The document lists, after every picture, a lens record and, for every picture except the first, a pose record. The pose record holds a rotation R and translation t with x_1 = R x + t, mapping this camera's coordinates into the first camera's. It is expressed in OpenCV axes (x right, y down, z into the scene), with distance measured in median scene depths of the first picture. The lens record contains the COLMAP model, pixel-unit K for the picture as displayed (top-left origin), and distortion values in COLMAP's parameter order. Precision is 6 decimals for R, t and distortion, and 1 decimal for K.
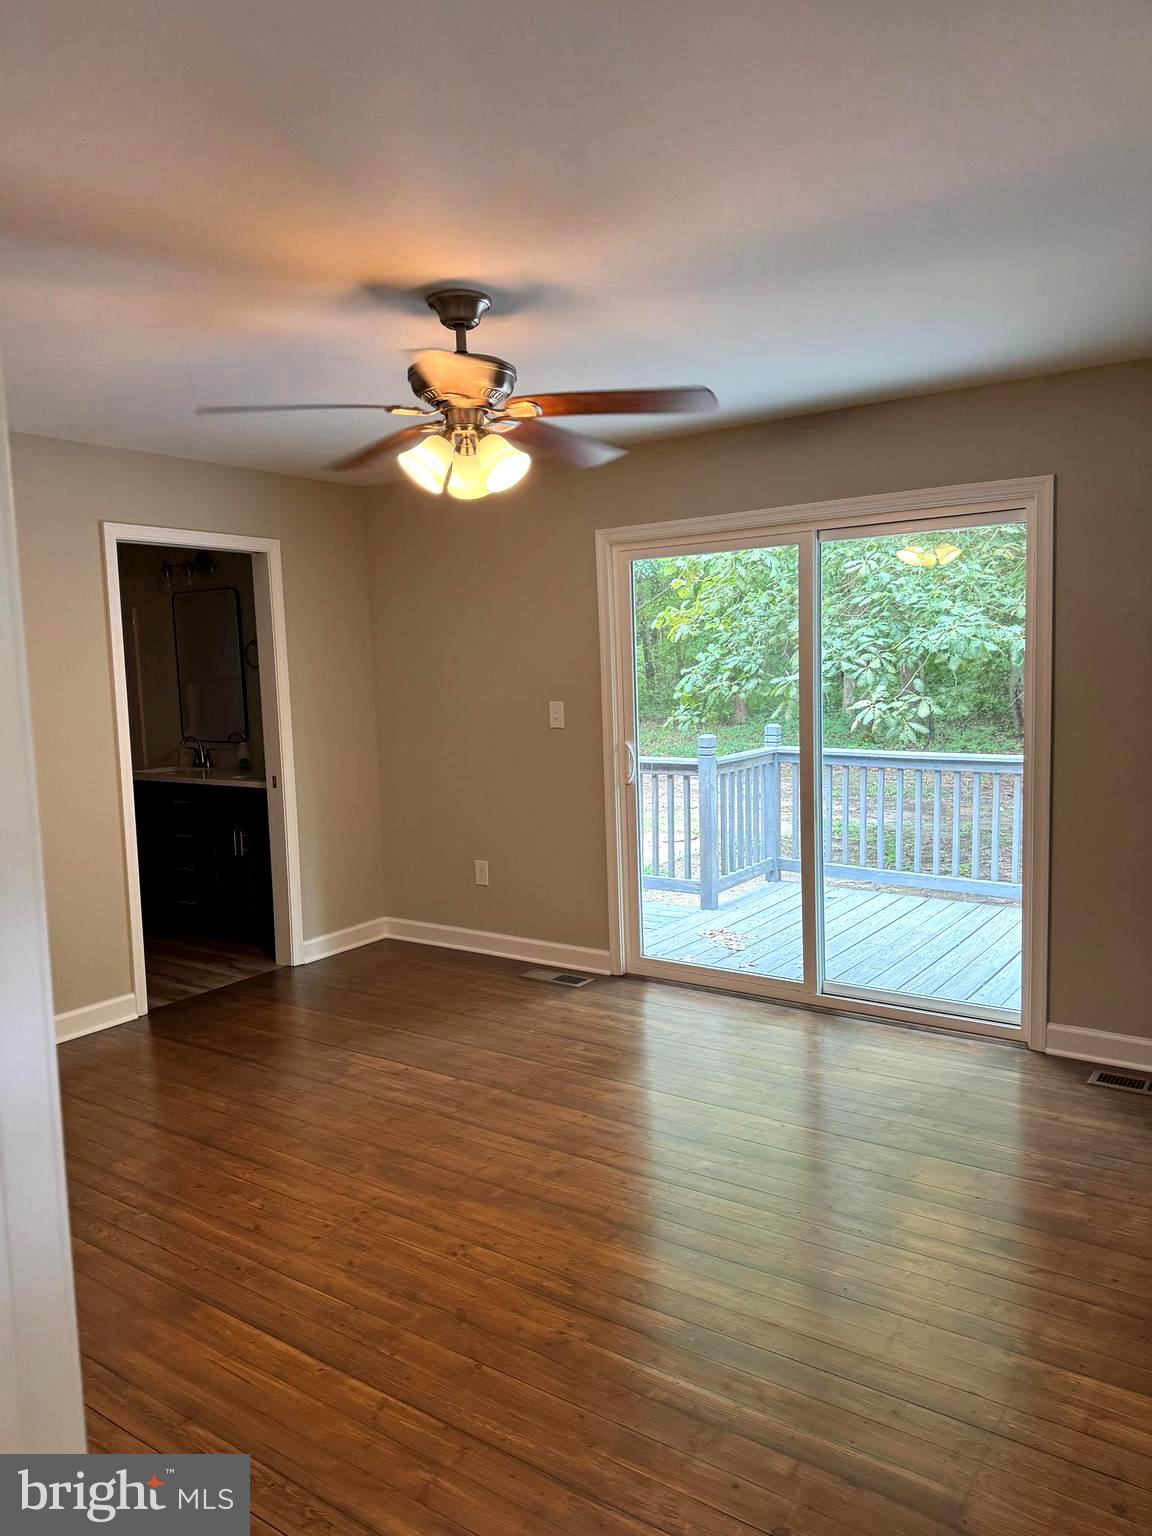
lens RADIAL K [[1088.9, 0, 576.0], [0, 1088.9, 768.0], [0, 0, 1]] dist [0.104434, -0.165859]
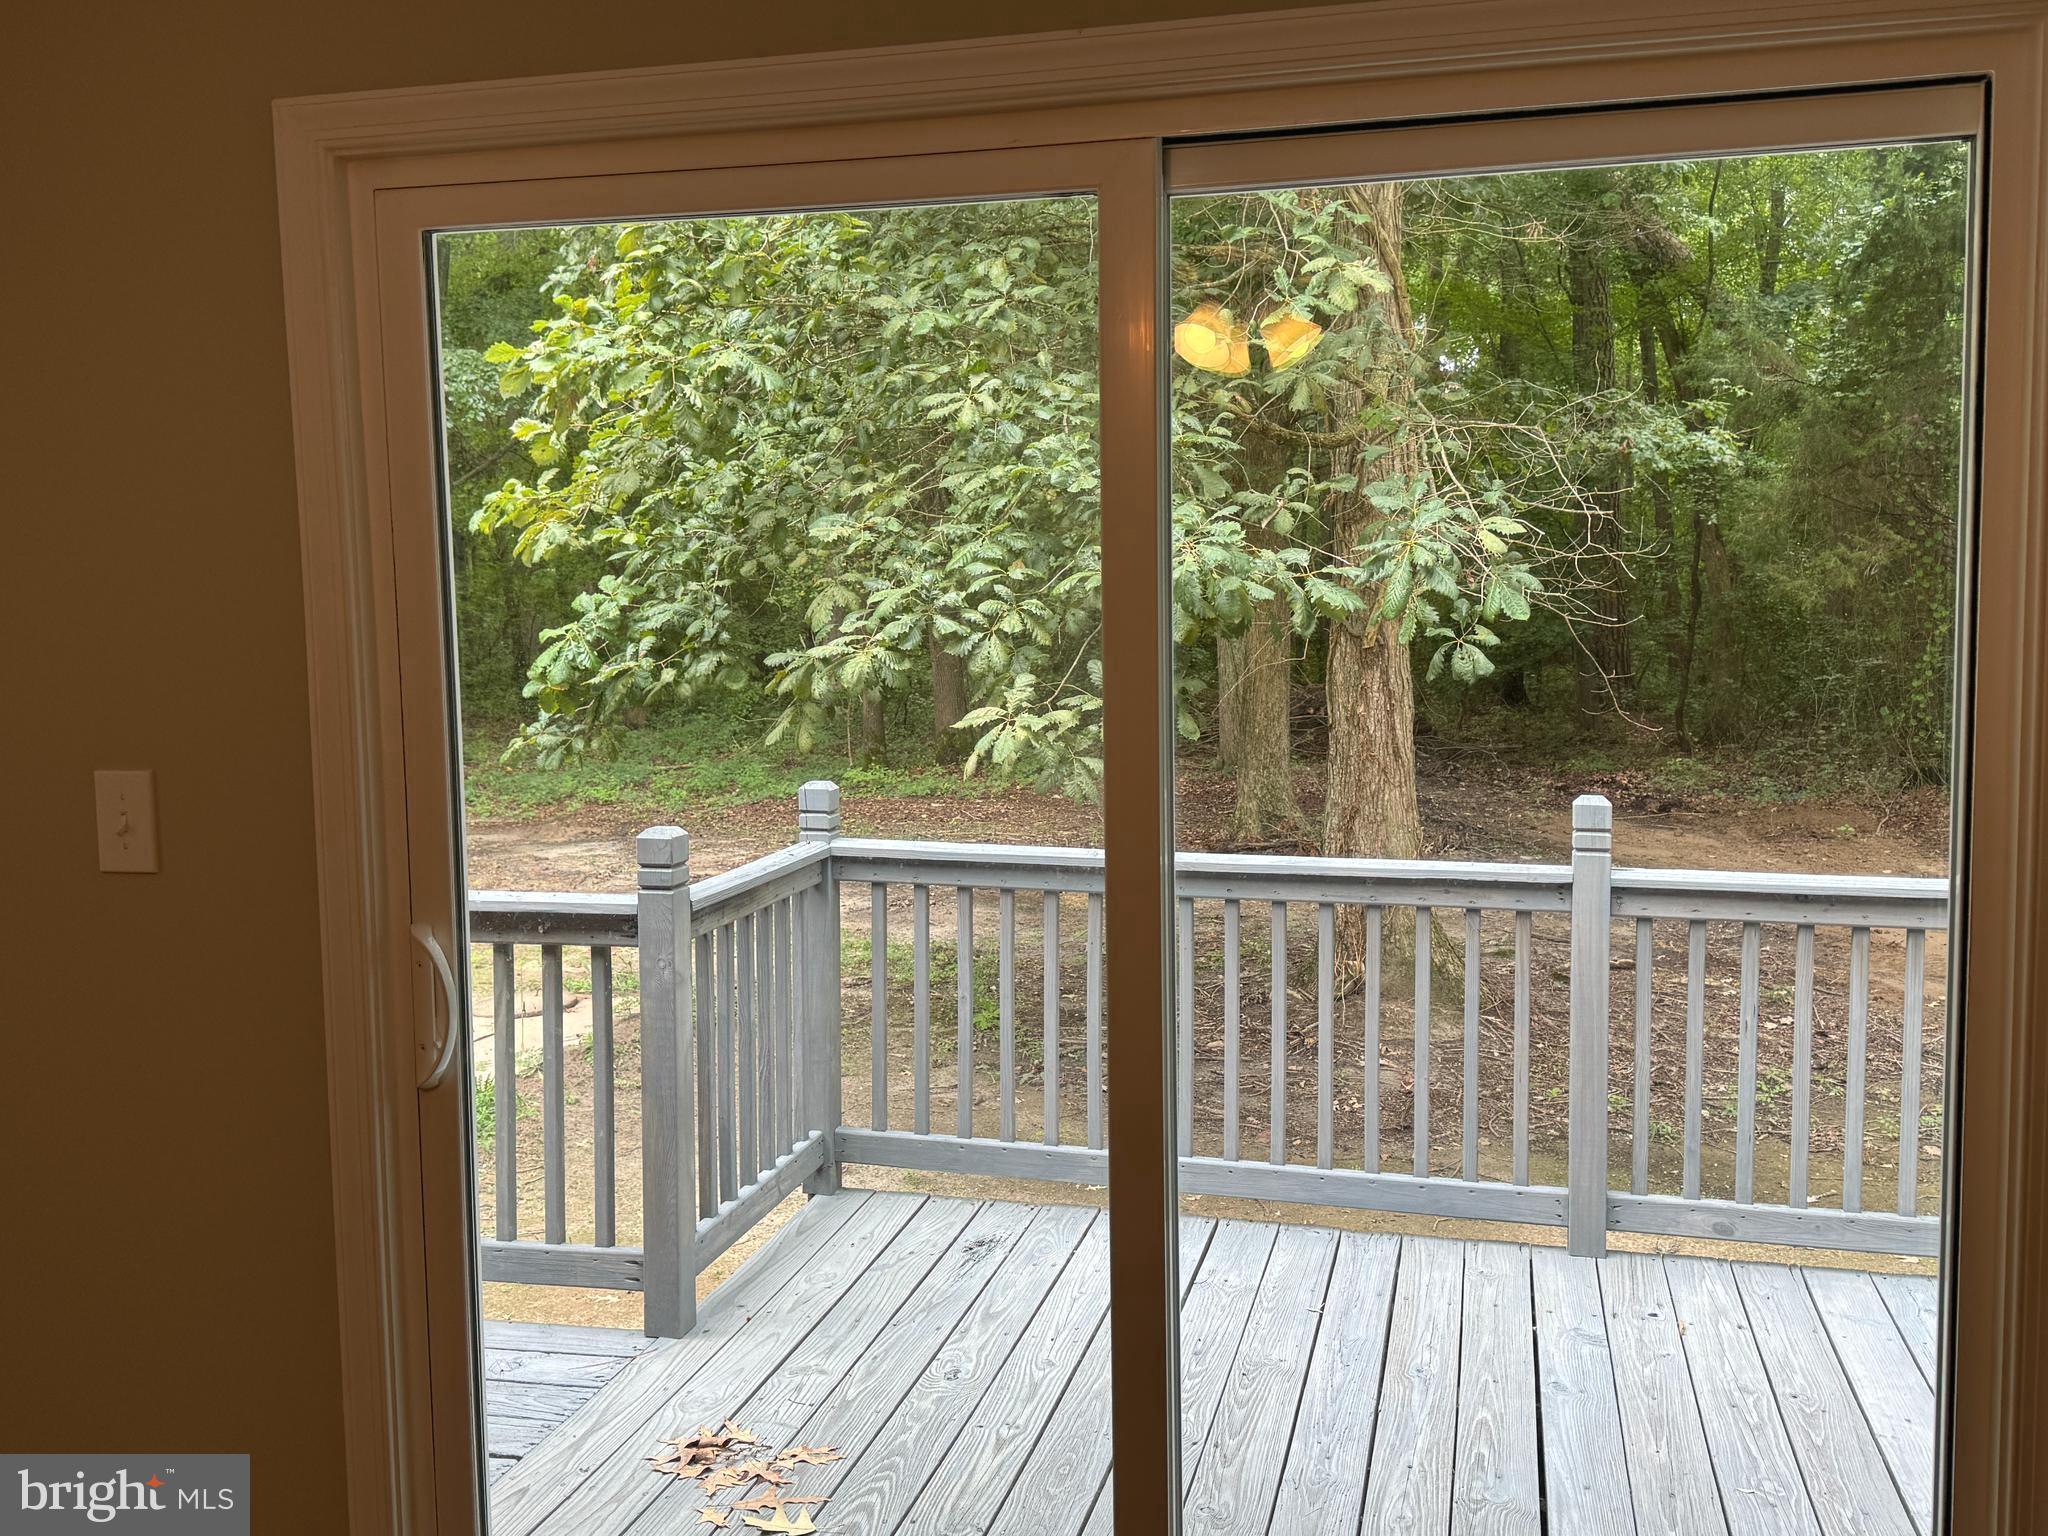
lens RADIAL K [[1799.6, 0, 1034.9], [0, 1799.6, 721.3], [0, 0, 1]] dist [0.008713, -0.002265]
pose [[0.928831, -0.007481, 0.370429, 0.015175], [0.022404, 0.999101, -0.035999, -0.027934], [-0.369827, 0.041736, 0.928163, 0.309245]]
